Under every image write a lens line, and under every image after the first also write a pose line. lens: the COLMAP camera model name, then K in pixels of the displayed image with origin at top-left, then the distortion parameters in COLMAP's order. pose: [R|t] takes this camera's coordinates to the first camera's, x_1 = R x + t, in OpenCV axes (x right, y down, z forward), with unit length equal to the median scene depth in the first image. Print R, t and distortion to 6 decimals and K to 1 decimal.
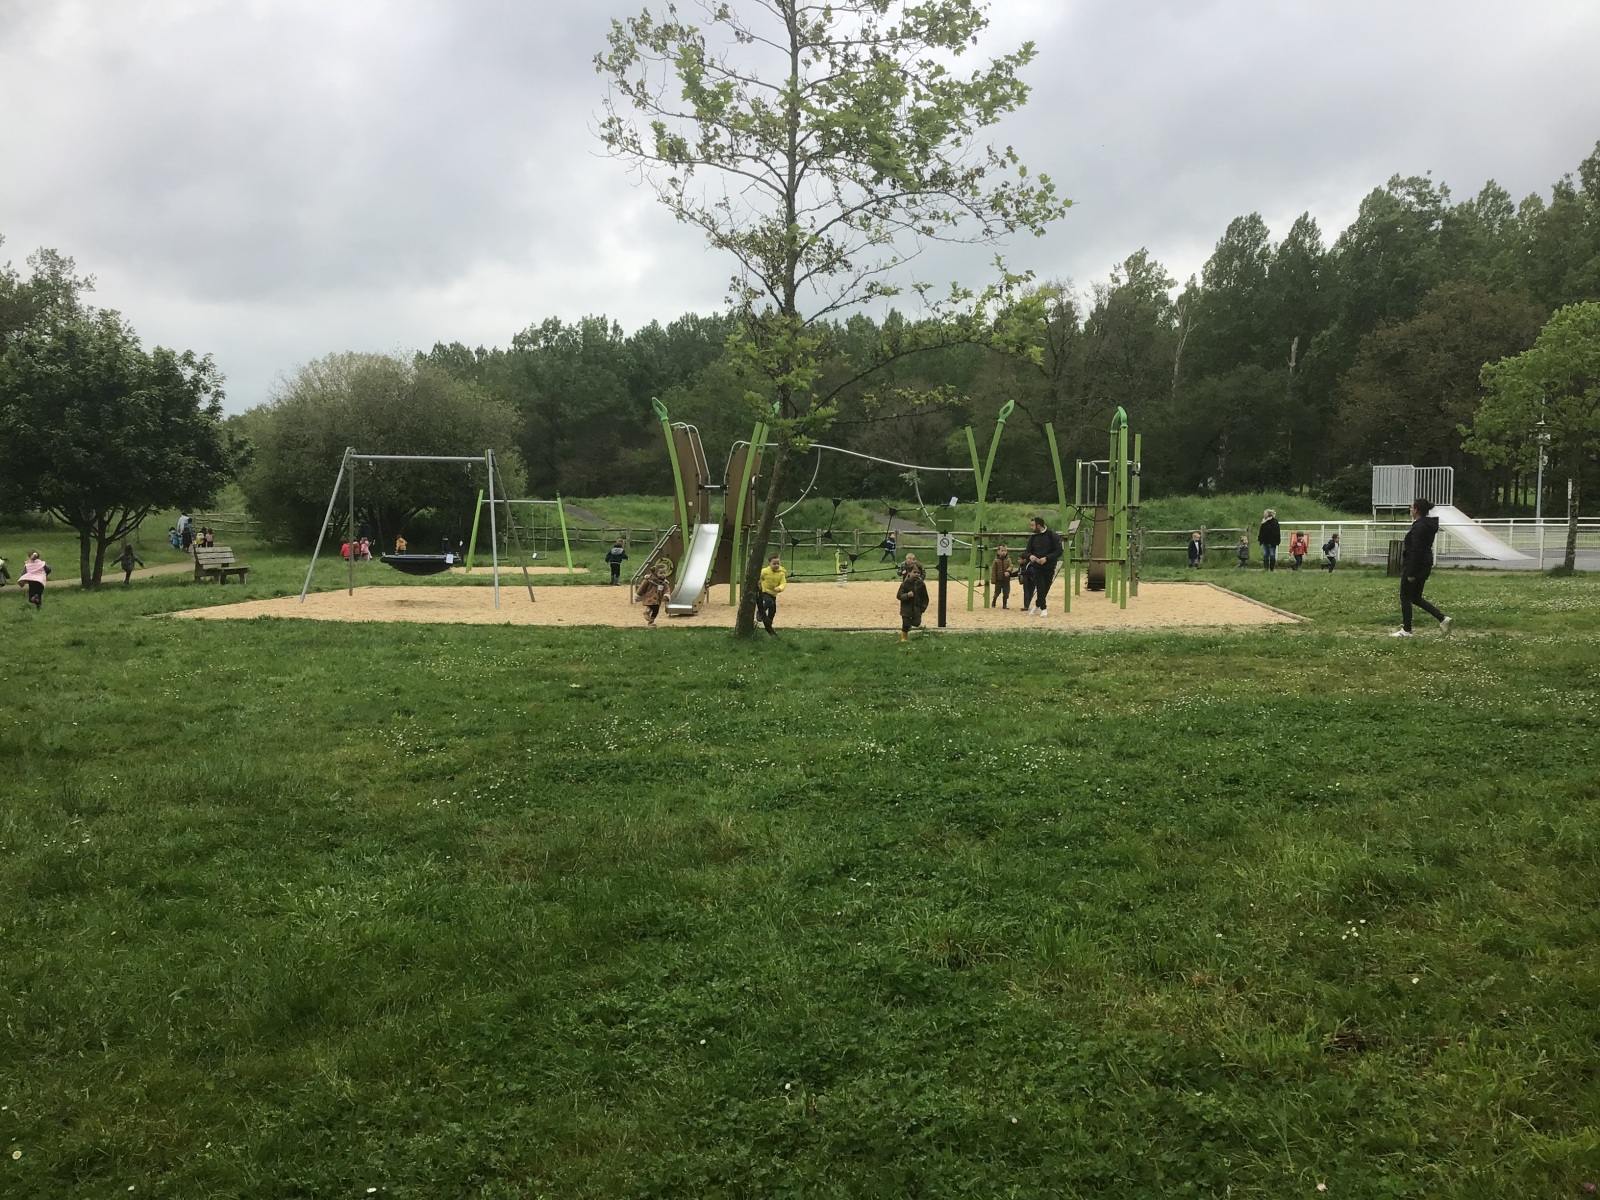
lens RADIAL K [[1452.2, 0, 809.9], [0, 1452.2, 598.2], [0, 0, 1]] dist [0.105012, -0.168239]
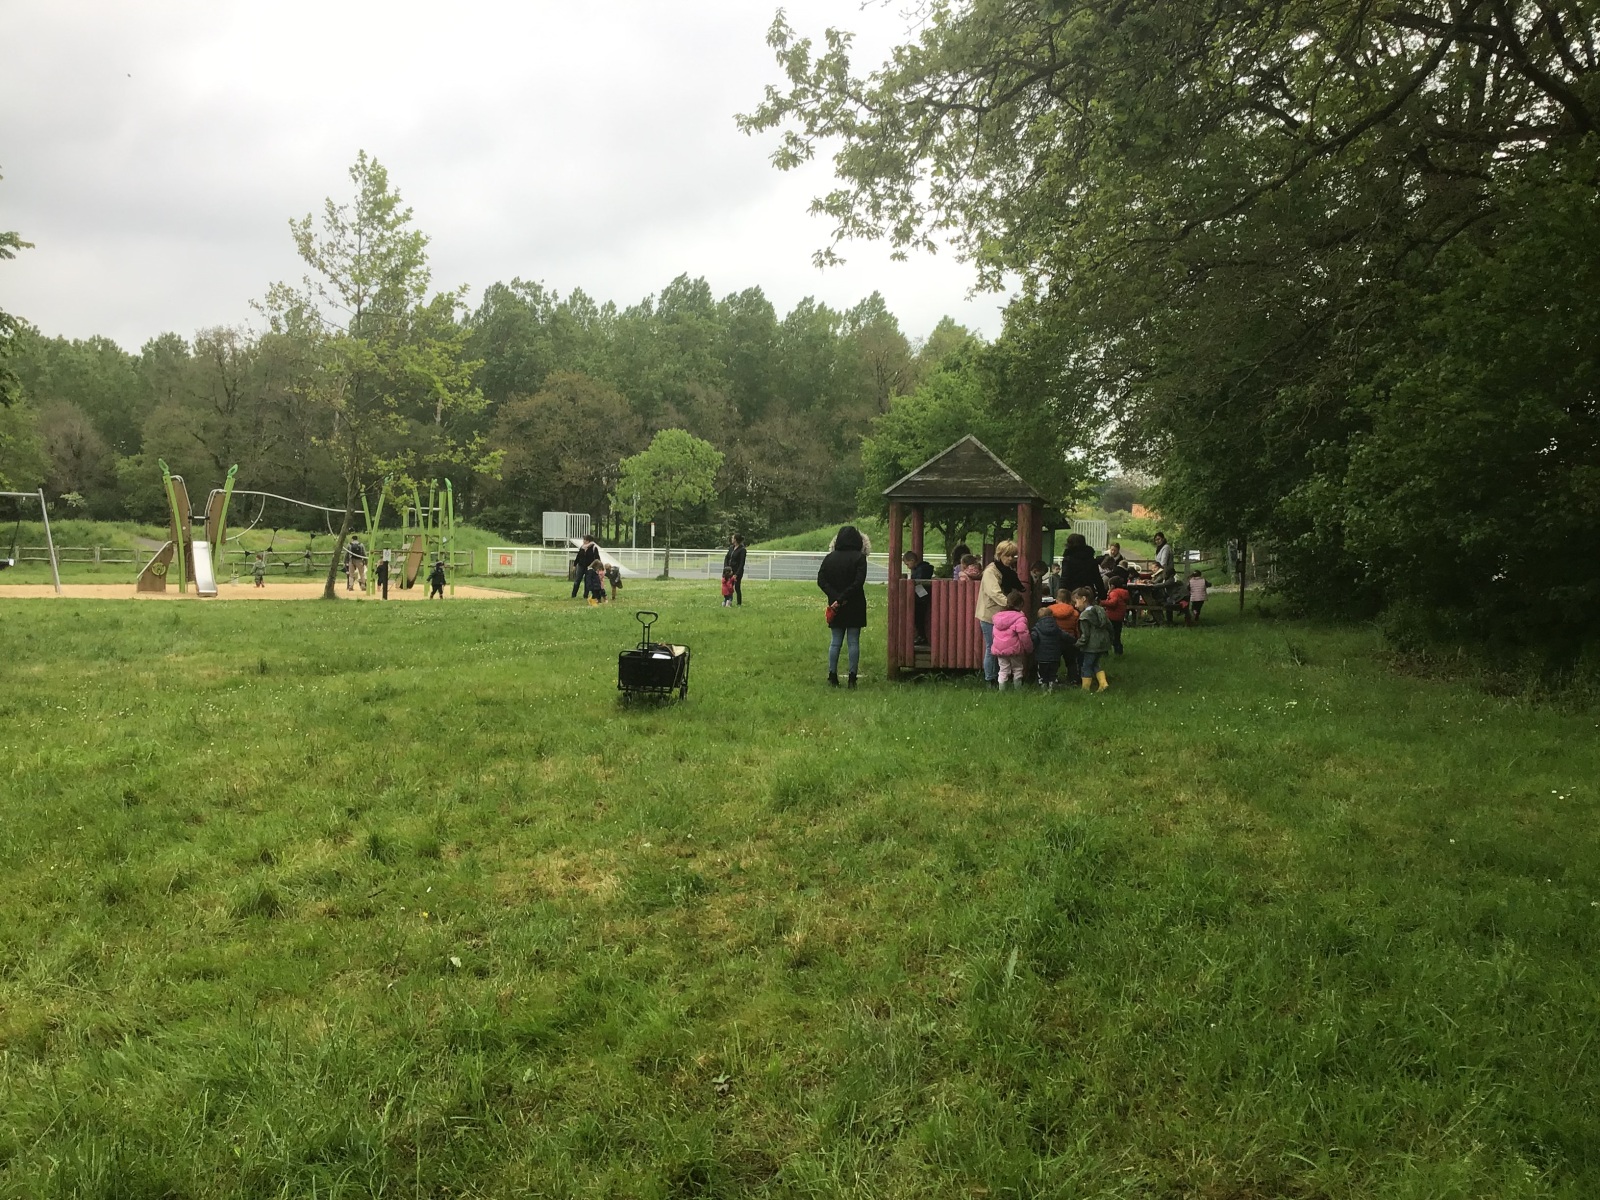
lens RADIAL K [[1425.6, 0, 841.8], [0, 1425.6, 604.7], [0, 0, 1]] dist [0.108898, -0.169408]
pose [[0.811532, -0.004872, 0.584288, -0.103259], [0.012780, 0.999874, -0.009414, 0.010382], [-0.584168, 0.015107, 0.811492, -0.169165]]
